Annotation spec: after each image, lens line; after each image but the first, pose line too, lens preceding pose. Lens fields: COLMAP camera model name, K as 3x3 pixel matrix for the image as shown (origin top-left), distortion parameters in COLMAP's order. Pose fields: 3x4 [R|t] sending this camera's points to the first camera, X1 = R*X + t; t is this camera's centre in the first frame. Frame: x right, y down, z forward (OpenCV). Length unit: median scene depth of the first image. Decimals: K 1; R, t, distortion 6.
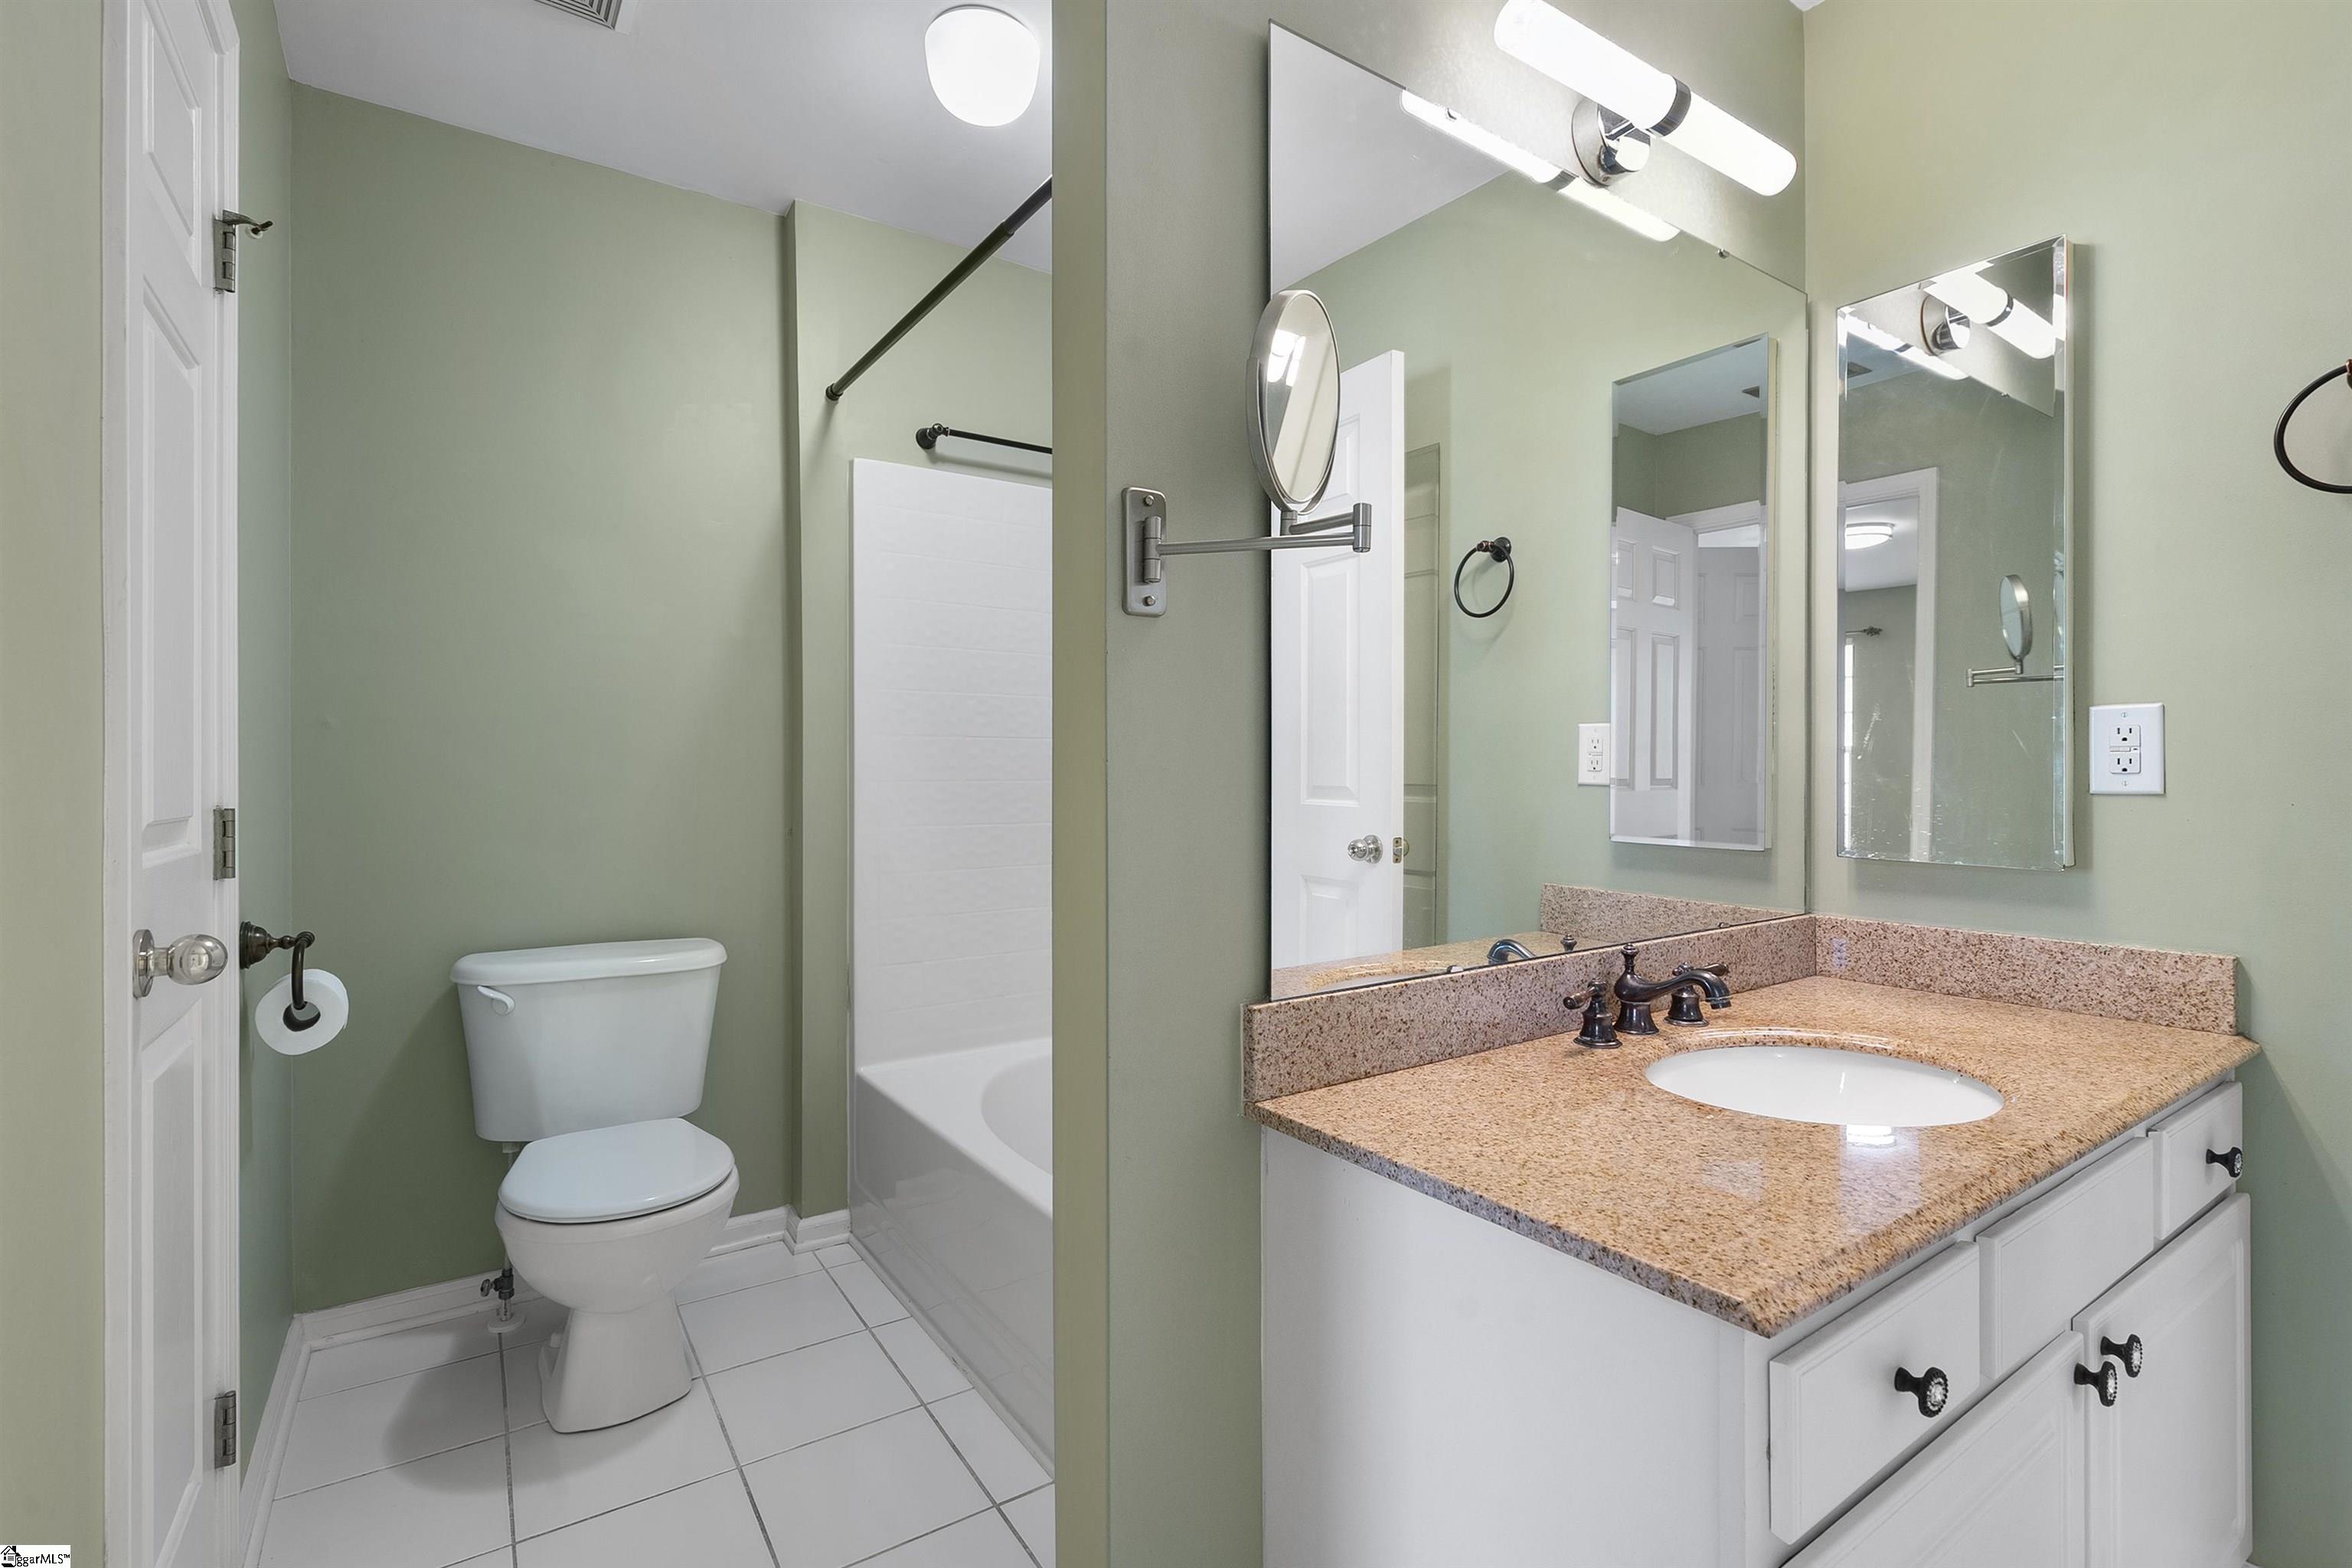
lens RADIAL K [[1056.9, 0, 1169.8], [0, 1056.9, 779.5], [0, 0, 1]] dist [-0.007081, 0.002729]
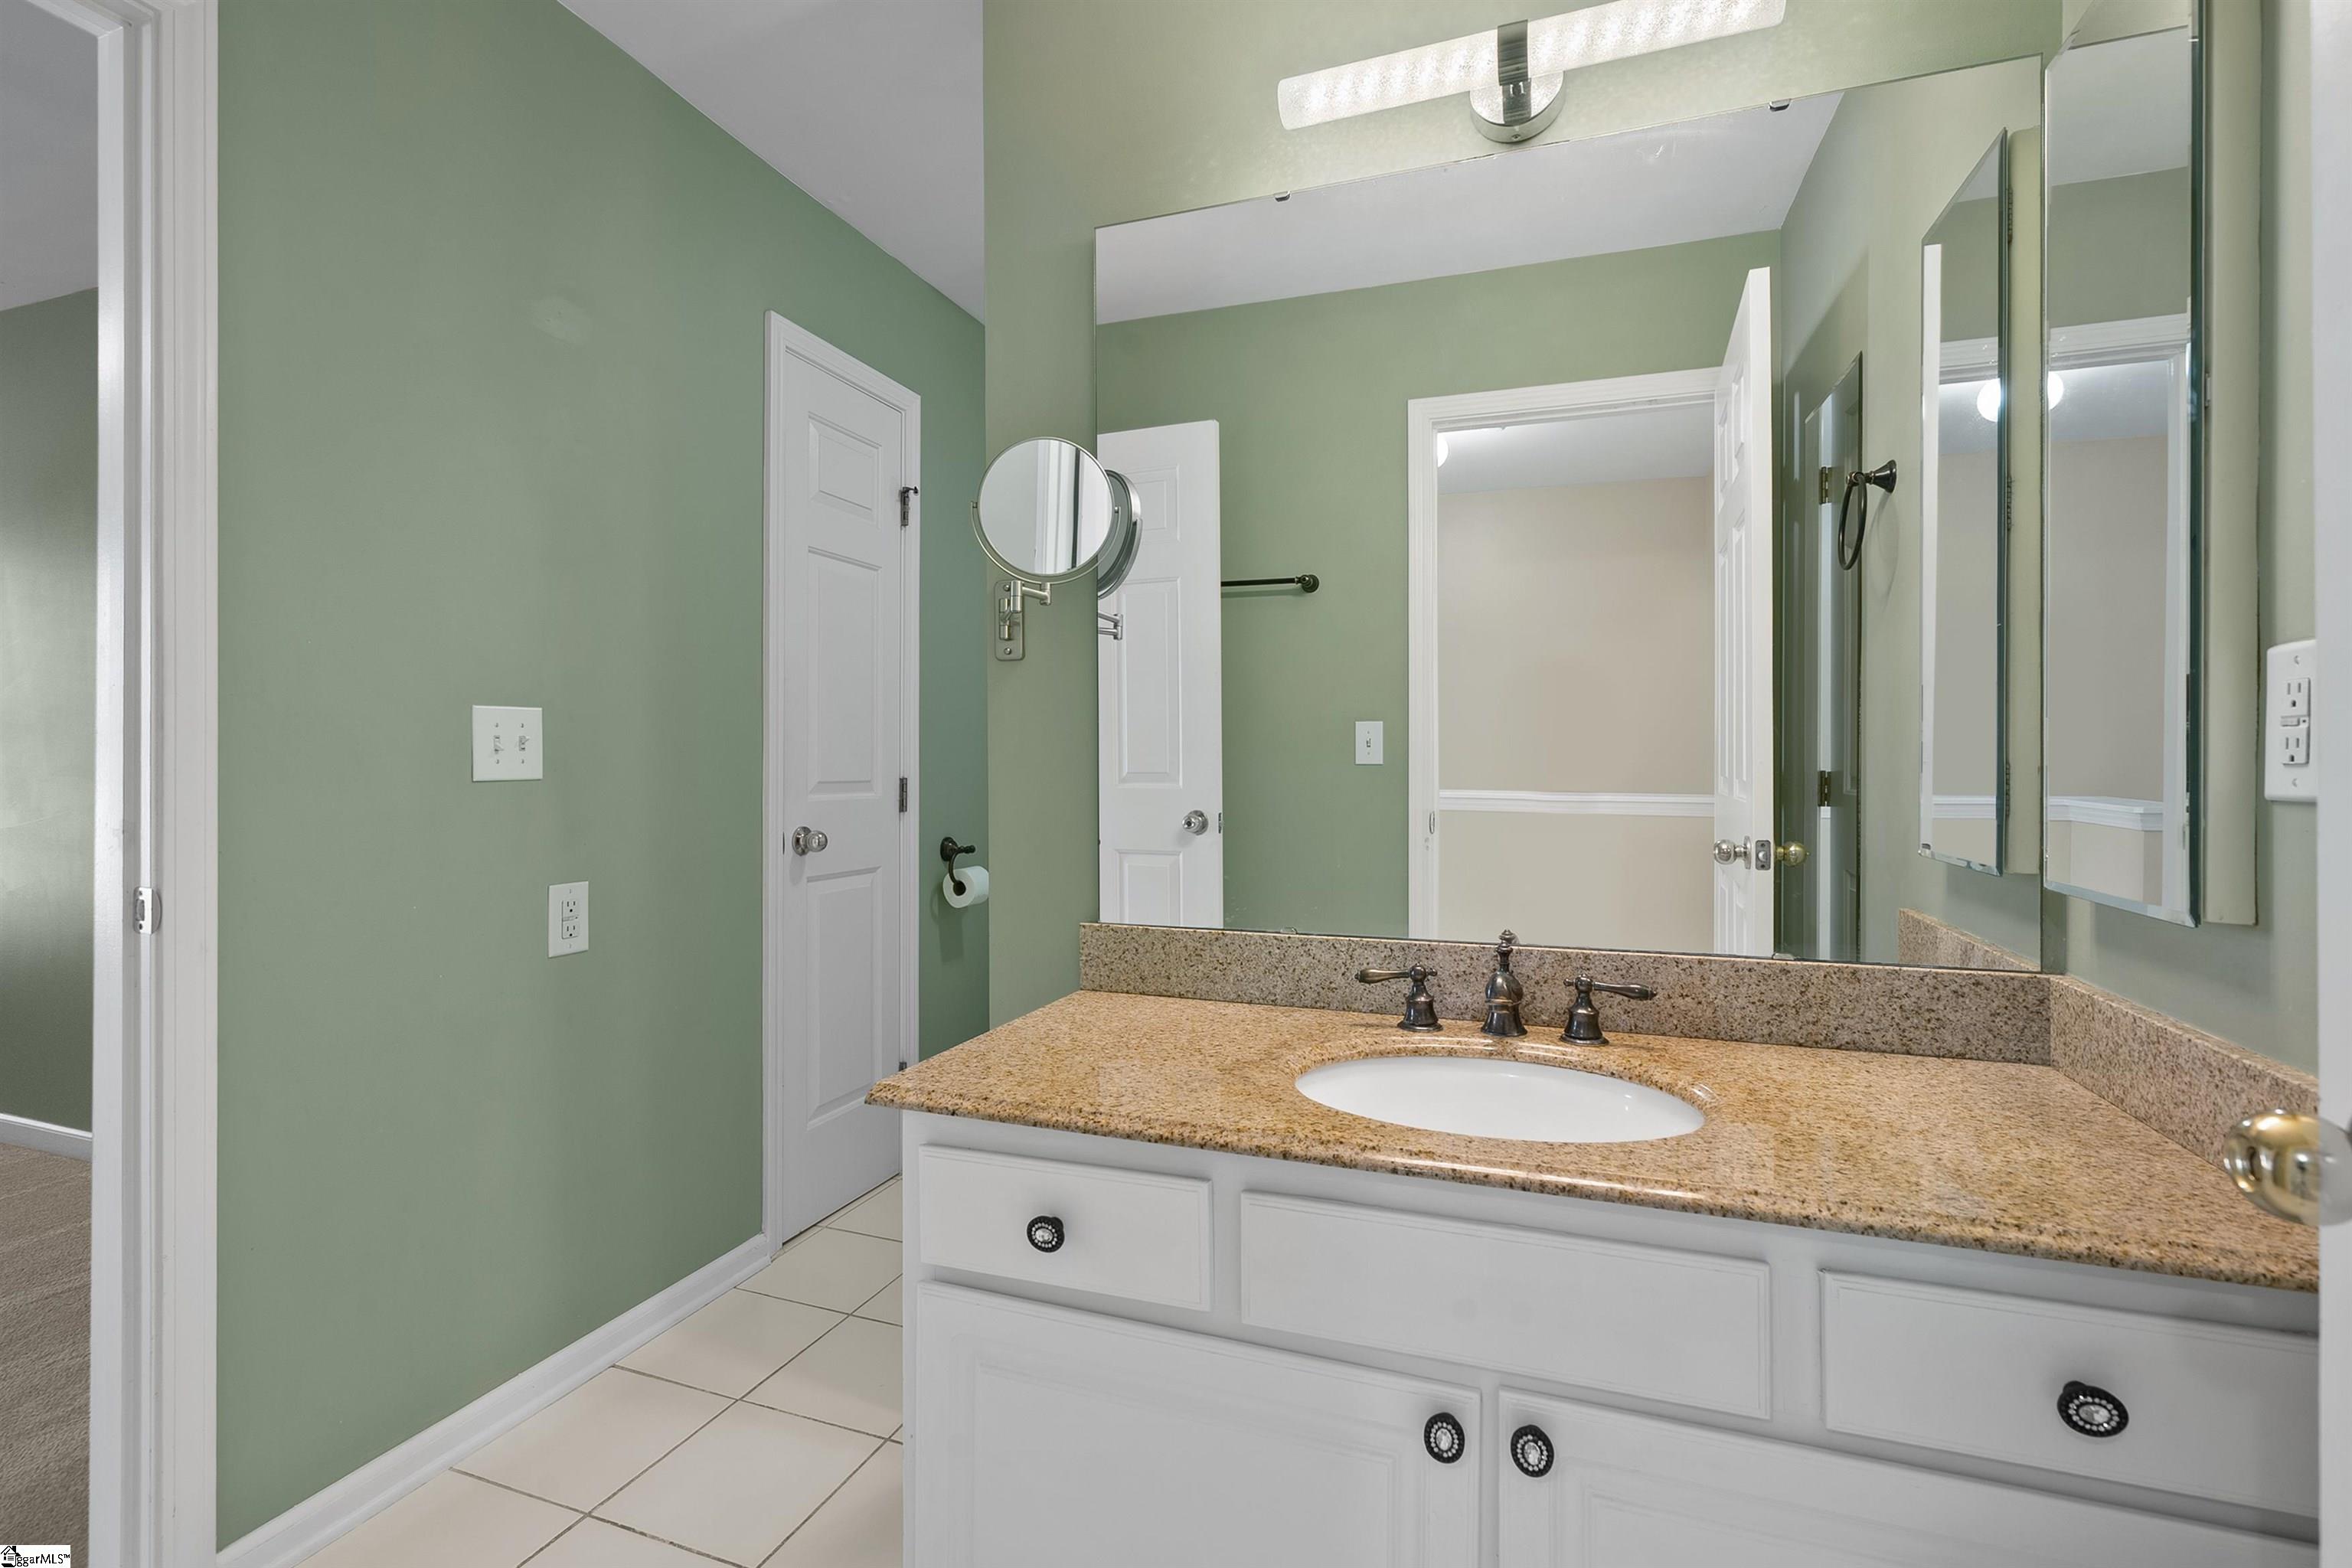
lens RADIAL K [[1056.9, 0, 1171.1], [0, 1056.9, 775.3], [0, 0, 1]] dist [-0.007081, 0.002729]
pose [[0.591279, 0.012062, -0.806377, 1.561918], [-0.008266, 0.999926, 0.008895, -0.000657], [0.806425, 0.001406, 0.591335, 0.293274]]
